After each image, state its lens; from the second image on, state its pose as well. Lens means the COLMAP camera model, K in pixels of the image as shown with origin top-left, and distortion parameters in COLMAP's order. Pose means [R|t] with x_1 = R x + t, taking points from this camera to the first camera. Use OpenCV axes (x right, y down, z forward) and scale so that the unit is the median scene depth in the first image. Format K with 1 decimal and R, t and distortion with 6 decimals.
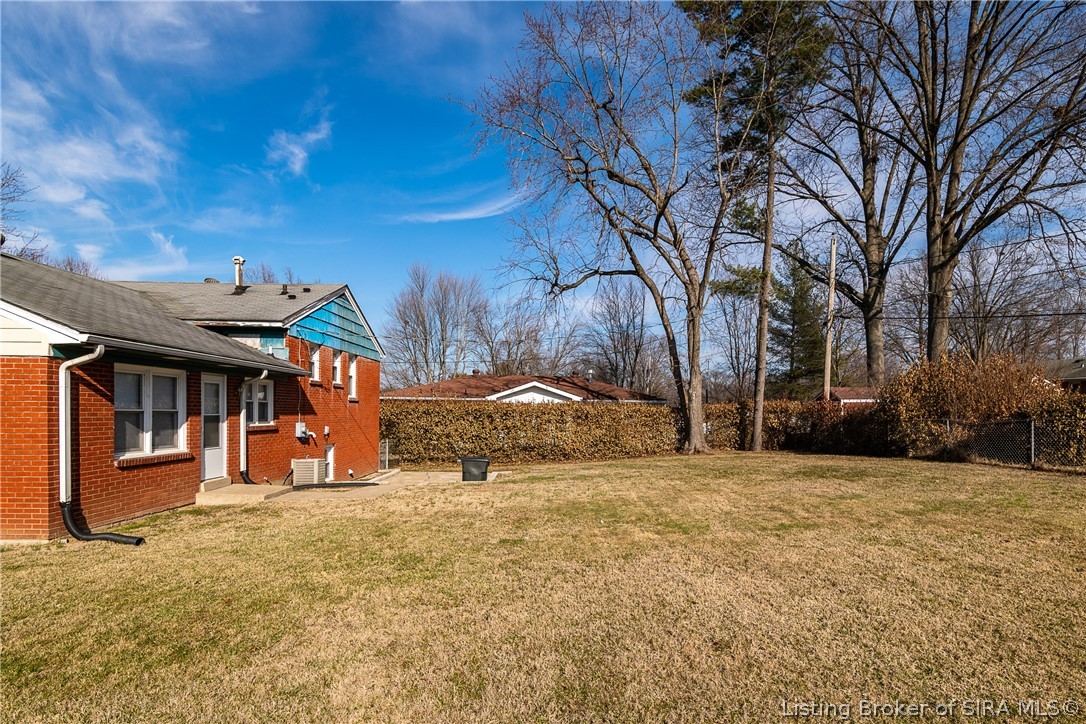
lens RADIAL K [[535.3, 0, 545.0], [0, 535.3, 417.0], [0, 0, 1]] dist [0.000197, 0.001340]
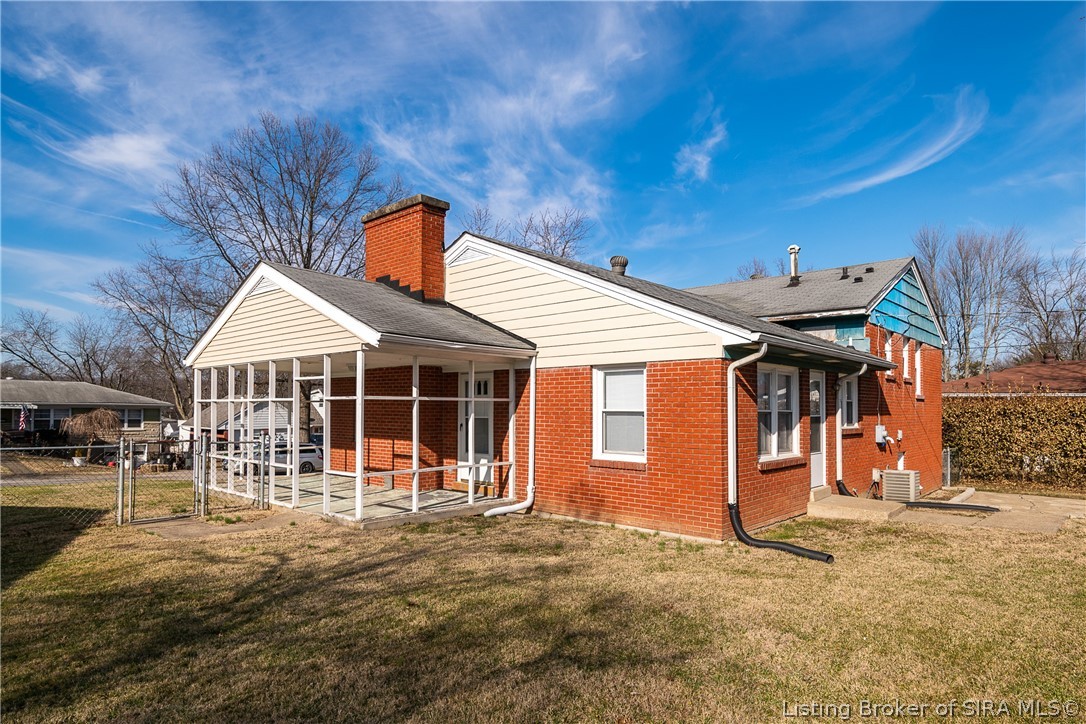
lens RADIAL K [[564.0, 0, 542.4], [0, 564.0, 393.2], [0, 0, 1]] dist [-0.002398, -0.000275]
pose [[0.755390, -0.023799, -0.654843, -0.296289], [-0.005127, 0.999095, -0.042225, -0.000099], [0.655255, 0.035254, 0.754585, -0.015454]]
